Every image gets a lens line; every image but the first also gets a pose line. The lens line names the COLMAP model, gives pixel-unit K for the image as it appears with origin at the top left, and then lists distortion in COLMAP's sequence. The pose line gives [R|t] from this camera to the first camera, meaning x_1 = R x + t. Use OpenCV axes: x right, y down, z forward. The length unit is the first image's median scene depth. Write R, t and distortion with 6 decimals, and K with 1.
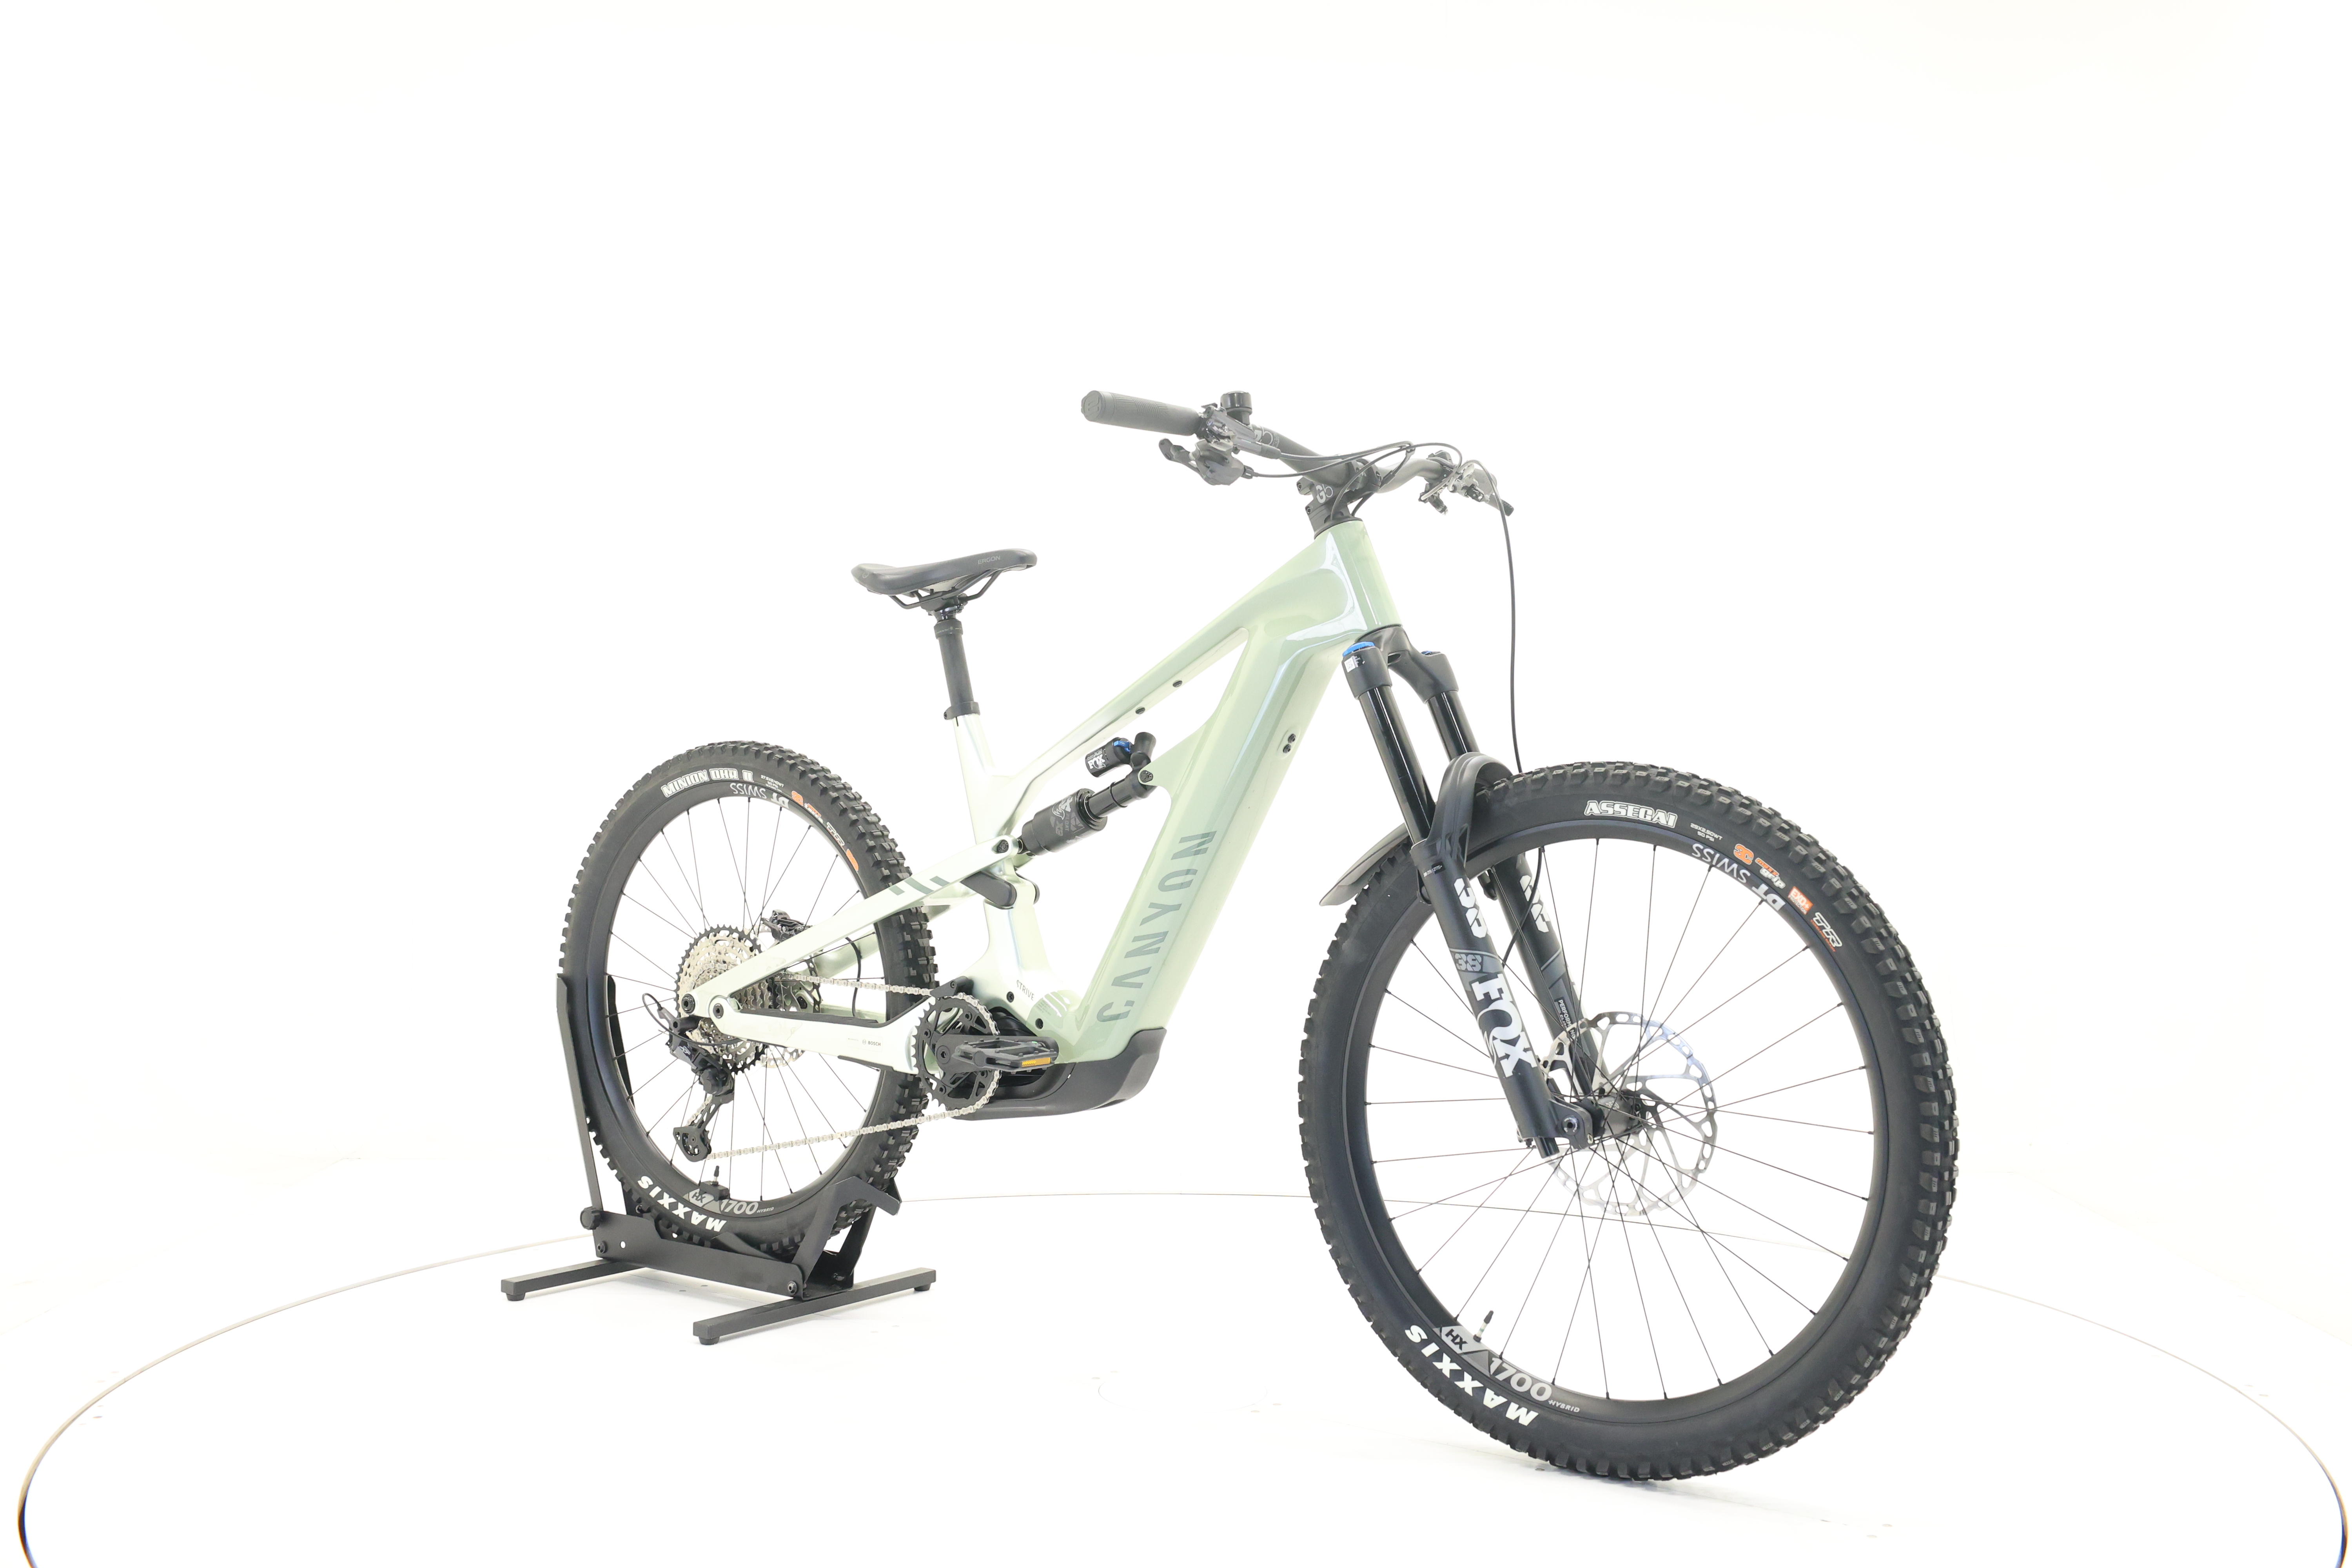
lens RADIAL K [[2538.2, 0, 1176.0], [0, 2538.2, 784.0], [0, 0, 1]] dist [-0.002102, 0.007582]
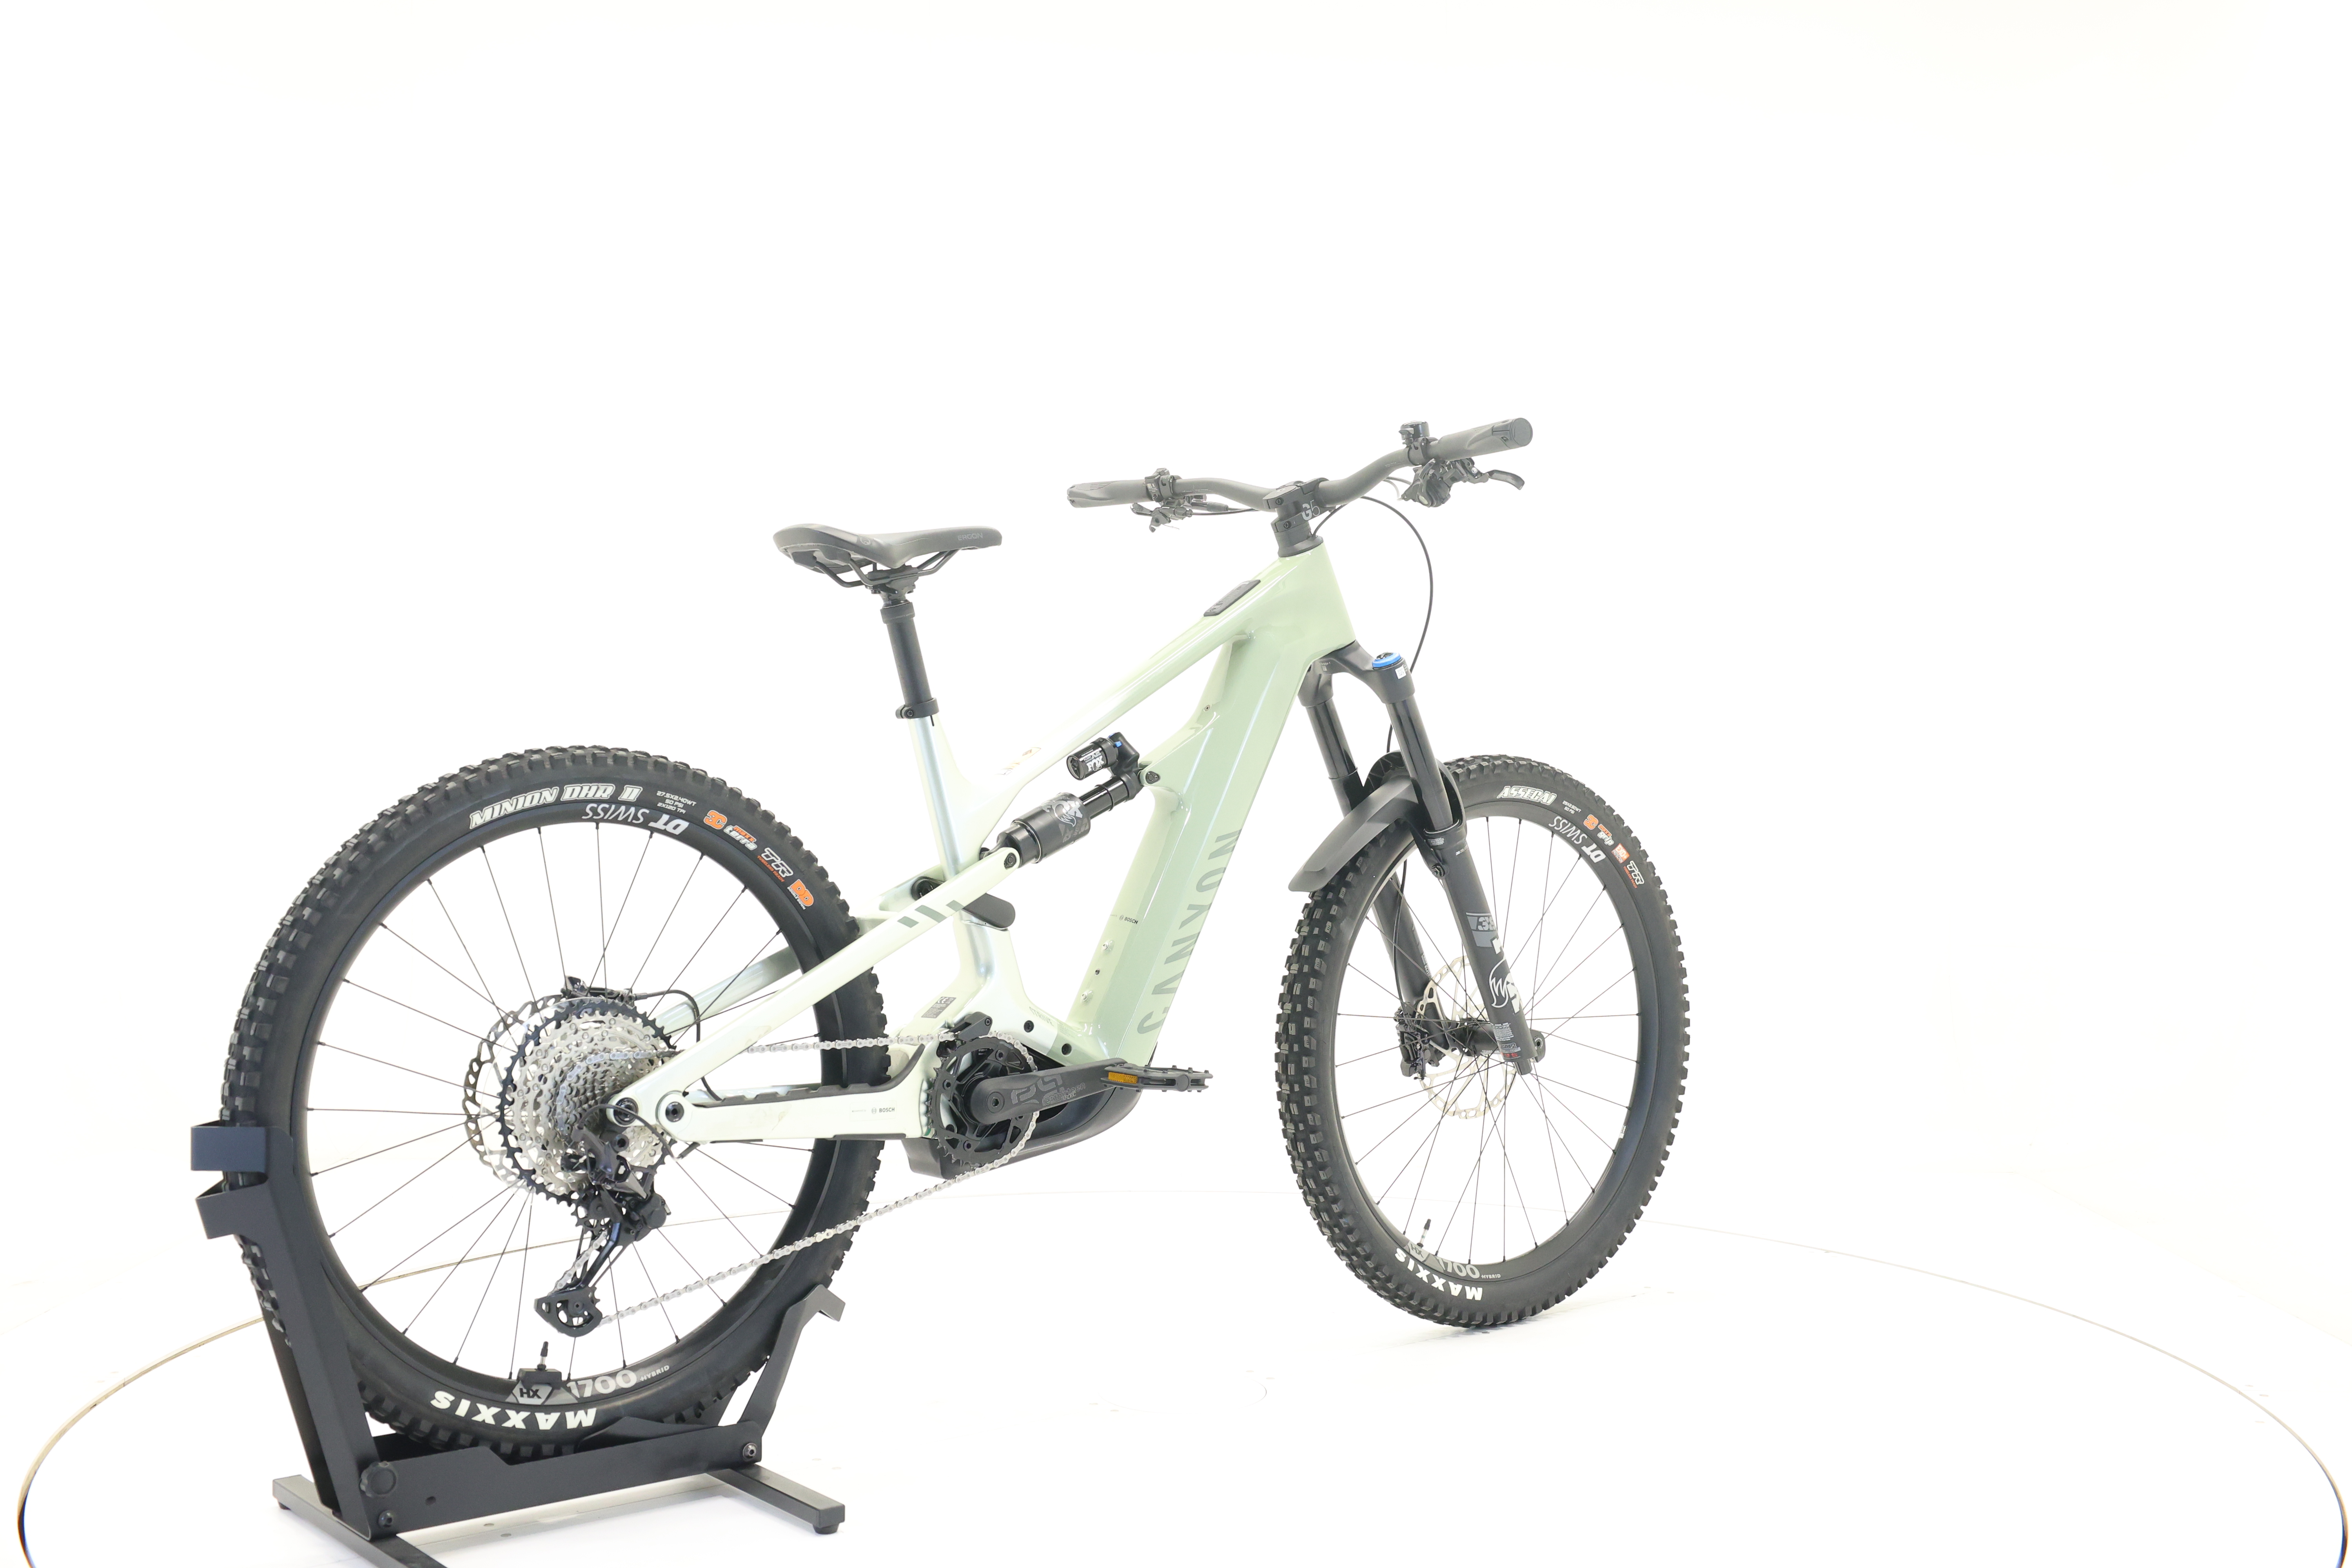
lens RADIAL K [[2538.2, 0, 1176.0], [0, 2538.2, 784.0], [0, 0, 1]] dist [-0.002102, 0.007582]
pose [[0.225338, -0.025579, 0.973945, -0.929653], [0.015907, 0.999619, 0.022573, -0.021743], [-0.974151, 0.010406, 0.225658, 0.743946]]
